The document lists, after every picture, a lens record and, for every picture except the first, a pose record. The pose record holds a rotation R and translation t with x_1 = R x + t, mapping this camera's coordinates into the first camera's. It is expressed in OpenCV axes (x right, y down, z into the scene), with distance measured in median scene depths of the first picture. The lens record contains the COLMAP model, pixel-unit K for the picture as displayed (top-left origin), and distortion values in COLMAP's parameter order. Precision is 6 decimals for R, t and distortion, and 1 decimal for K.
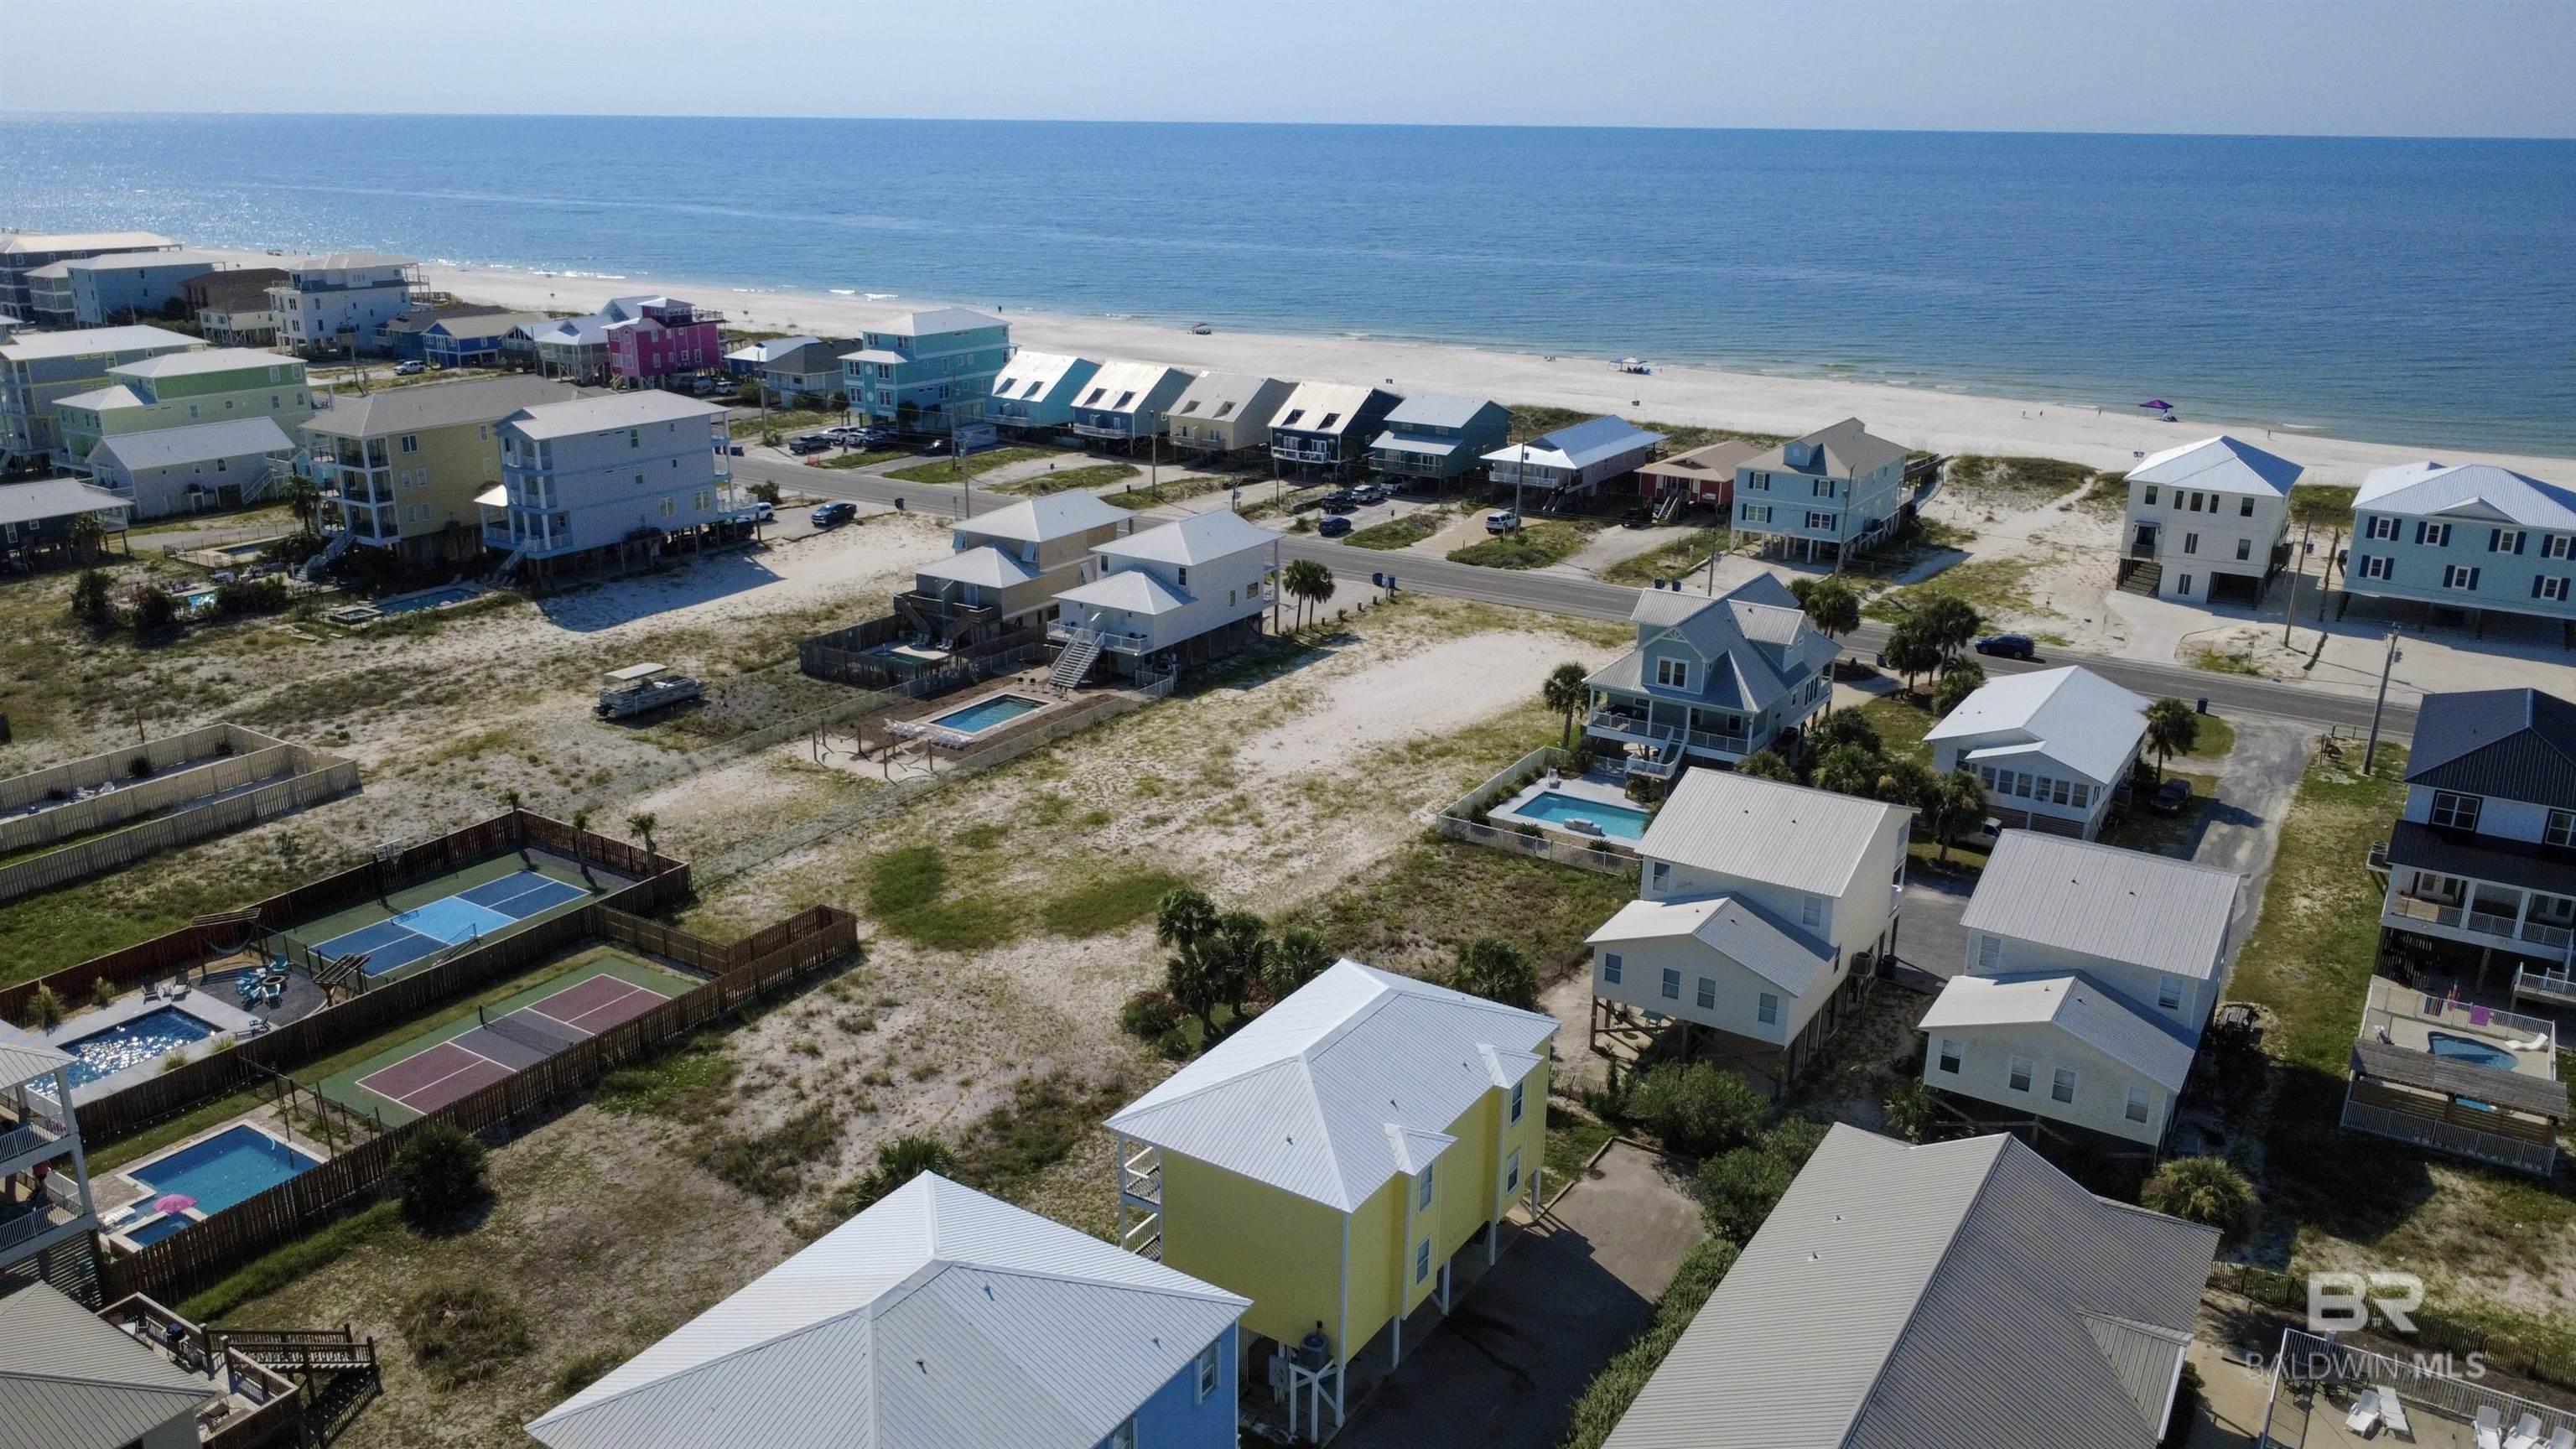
lens RADIAL K [[1883.7, 0, 1292.2], [0, 1883.7, 724.4], [0, 0, 1]] dist [0.004726, -0.007831]
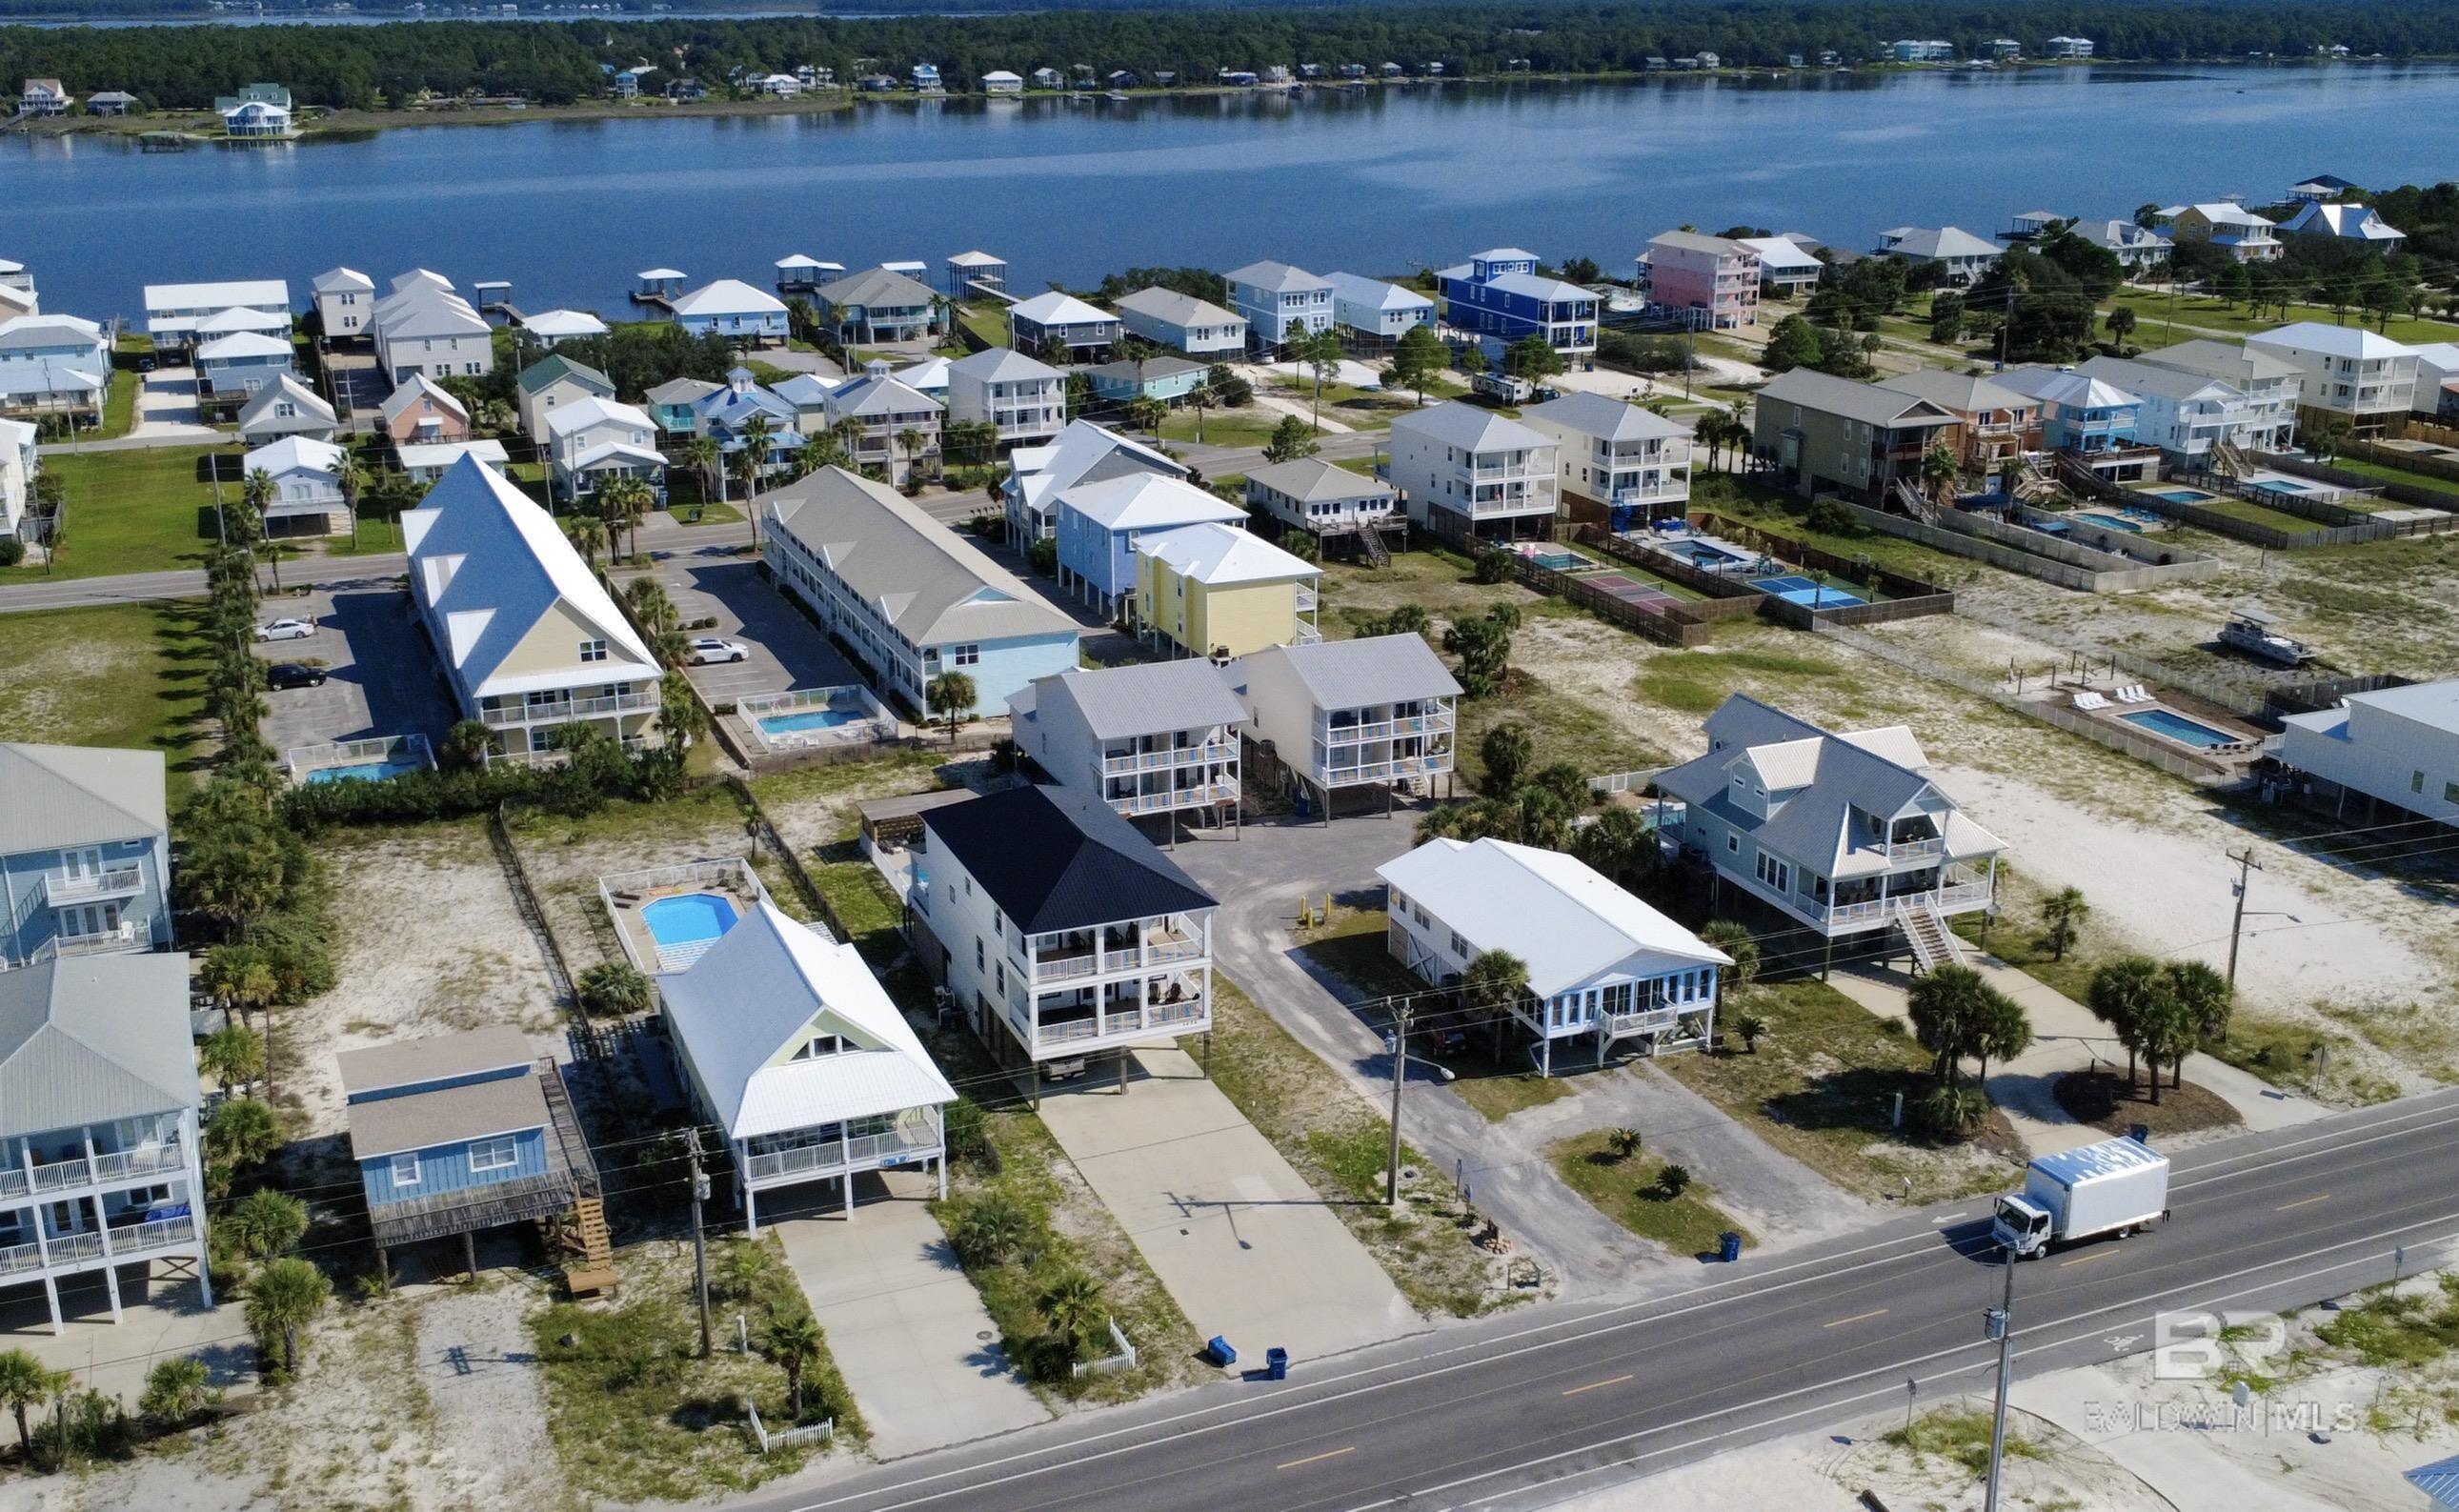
lens RADIAL K [[2379.3, 0, 1242.7], [0, 2379.3, 757.4], [0, 0, 1]] dist [-0.002278, 0.010986]
pose [[-0.565675, 0.245798, -0.787143, 1.068190], [-0.259813, 0.852804, 0.453014, -0.415576], [0.782629, 0.460770, -0.418549, 1.081651]]
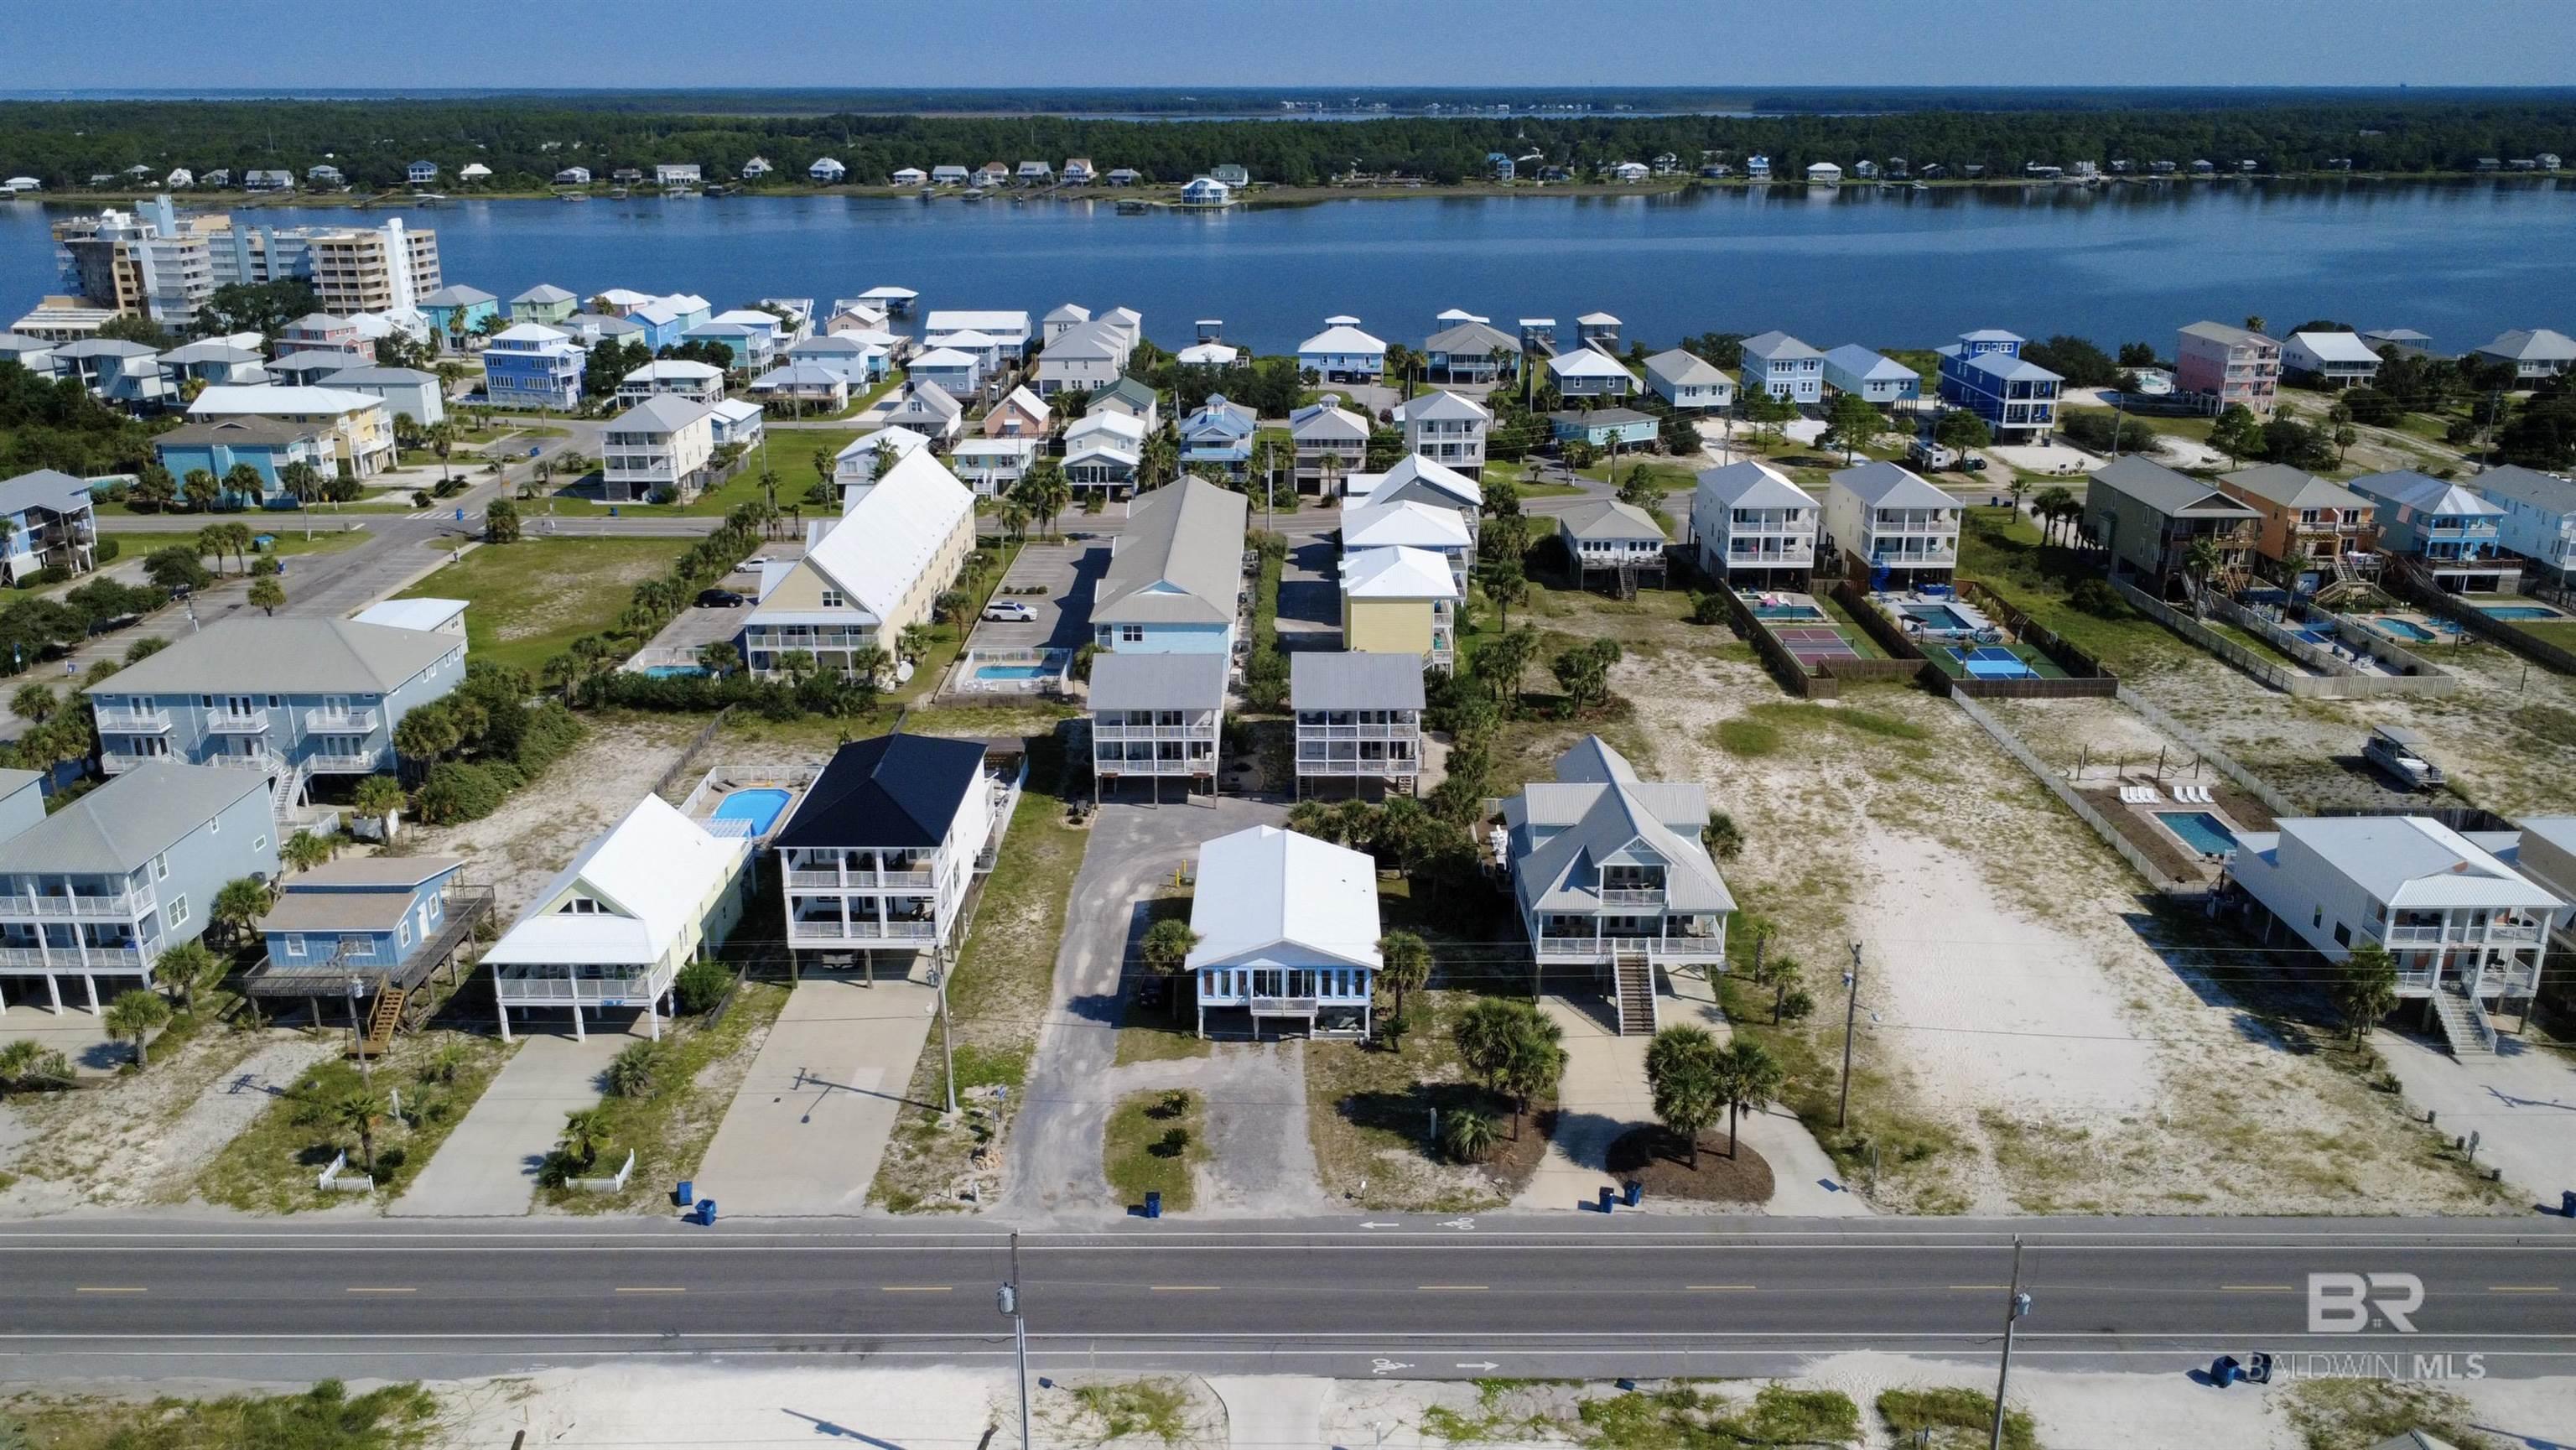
lens RADIAL K [[1964.3, 0, 1288.0], [0, 1964.3, 725.0], [0, 0, 1]] dist [0.000876, -0.000443]
pose [[-0.845465, 0.155524, -0.510882, 0.739249], [-0.172586, 0.825746, 0.536990, -0.503964], [0.505374, 0.542177, -0.671298, 1.344199]]
